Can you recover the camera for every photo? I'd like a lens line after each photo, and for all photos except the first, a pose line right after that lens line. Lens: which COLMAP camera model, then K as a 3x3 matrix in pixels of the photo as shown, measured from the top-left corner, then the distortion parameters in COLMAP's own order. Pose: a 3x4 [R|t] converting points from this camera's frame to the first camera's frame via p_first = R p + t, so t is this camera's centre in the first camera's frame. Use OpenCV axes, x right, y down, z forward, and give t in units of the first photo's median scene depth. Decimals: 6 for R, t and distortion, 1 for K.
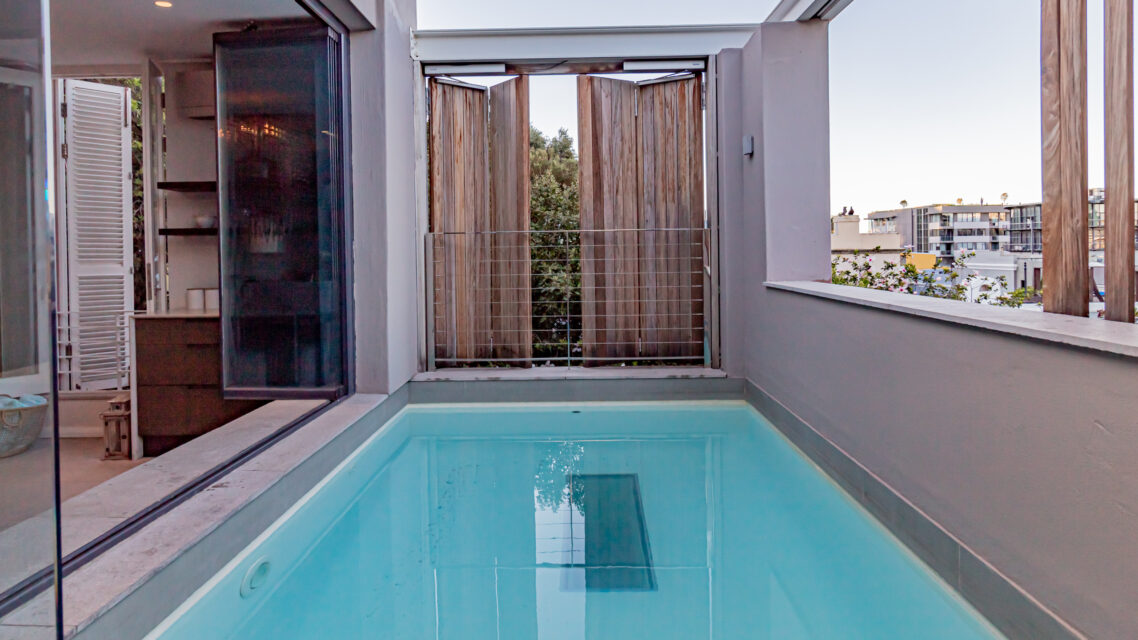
lens RADIAL K [[755.7, 0, 577.9], [0, 755.7, 255.5], [0, 0, 1]] dist [0.032362, -0.001436]
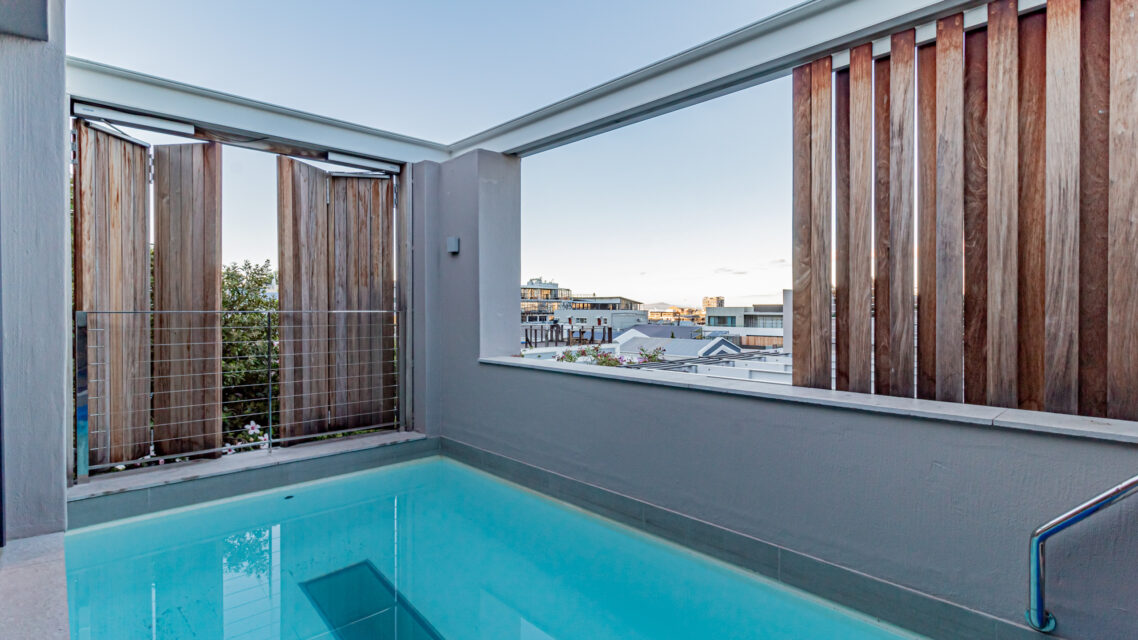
lens RADIAL K [[551.1, 0, 571.7], [0, 551.1, 317.5], [0, 0, 1]] dist [0.001523, -0.000211]
pose [[0.716301, 0.008359, 0.697742, -0.225853], [-0.009637, 0.999951, -0.002086, -0.026736], [-0.697725, -0.005230, 0.716346, 0.210923]]
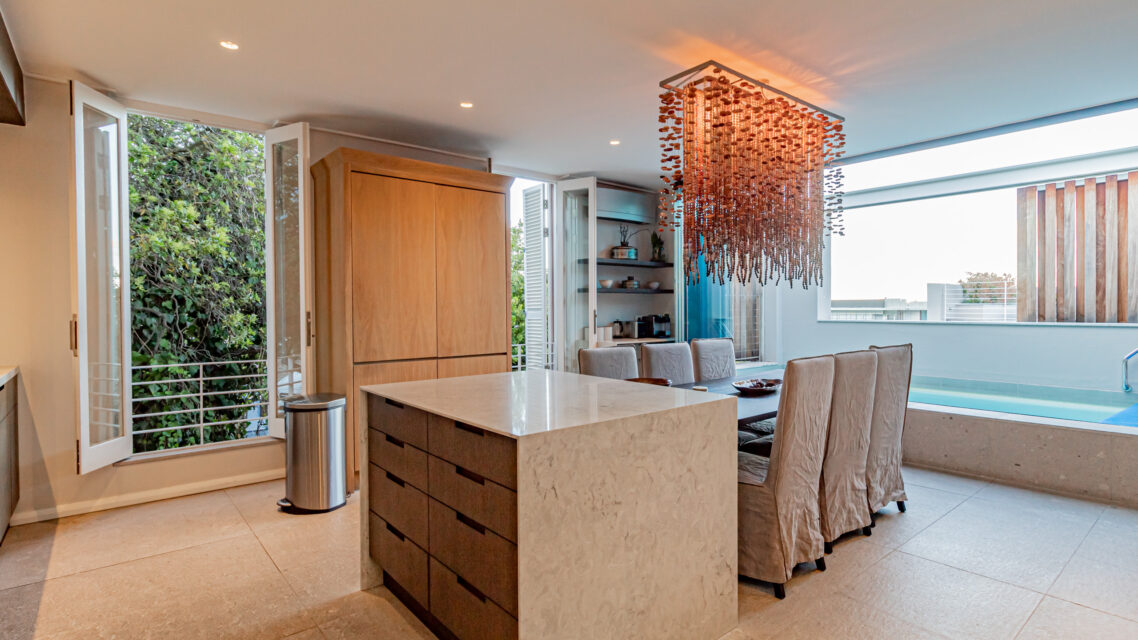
lens RADIAL K [[551.1, 0, 600.7], [0, 551.1, 315.0], [0, 0, 1]] dist [0.001523, -0.000211]
pose [[0.773372, 0.005032, 0.633932, -1.119923], [-0.005126, 0.999985, -0.001684, 0.020473], [-0.633931, -0.001947, 0.773387, 0.086947]]
